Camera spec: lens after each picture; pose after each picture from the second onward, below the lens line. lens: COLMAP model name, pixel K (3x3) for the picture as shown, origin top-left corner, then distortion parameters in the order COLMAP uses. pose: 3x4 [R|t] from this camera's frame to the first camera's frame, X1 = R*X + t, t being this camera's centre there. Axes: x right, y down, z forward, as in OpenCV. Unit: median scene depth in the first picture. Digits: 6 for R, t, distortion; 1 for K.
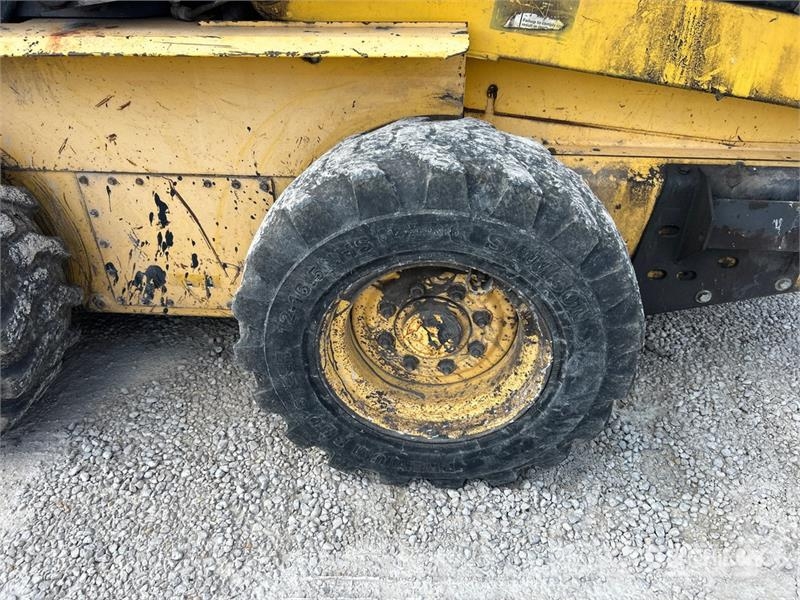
lens RADIAL K [[606.8, 0, 392.2], [0, 606.8, 301.0], [0, 0, 1]] dist [0.051405, -0.060051]
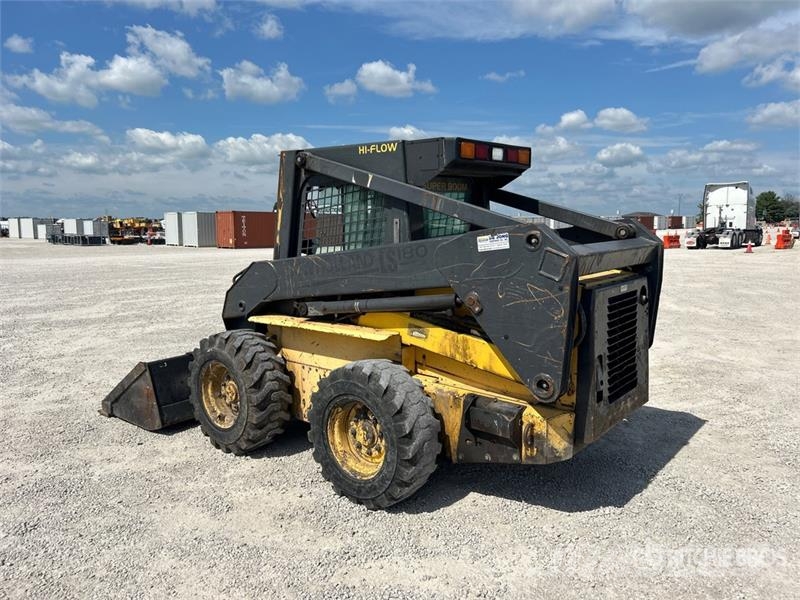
lens RADIAL K [[606.8, 0, 398.7], [0, 606.8, 286.9], [0, 0, 1]] dist [0.051405, -0.060051]
pose [[0.816304, 0.071582, -0.573170, 1.605528], [-0.323502, 0.878724, -0.350986, 0.361560], [0.478534, 0.471933, 0.740462, -1.189508]]
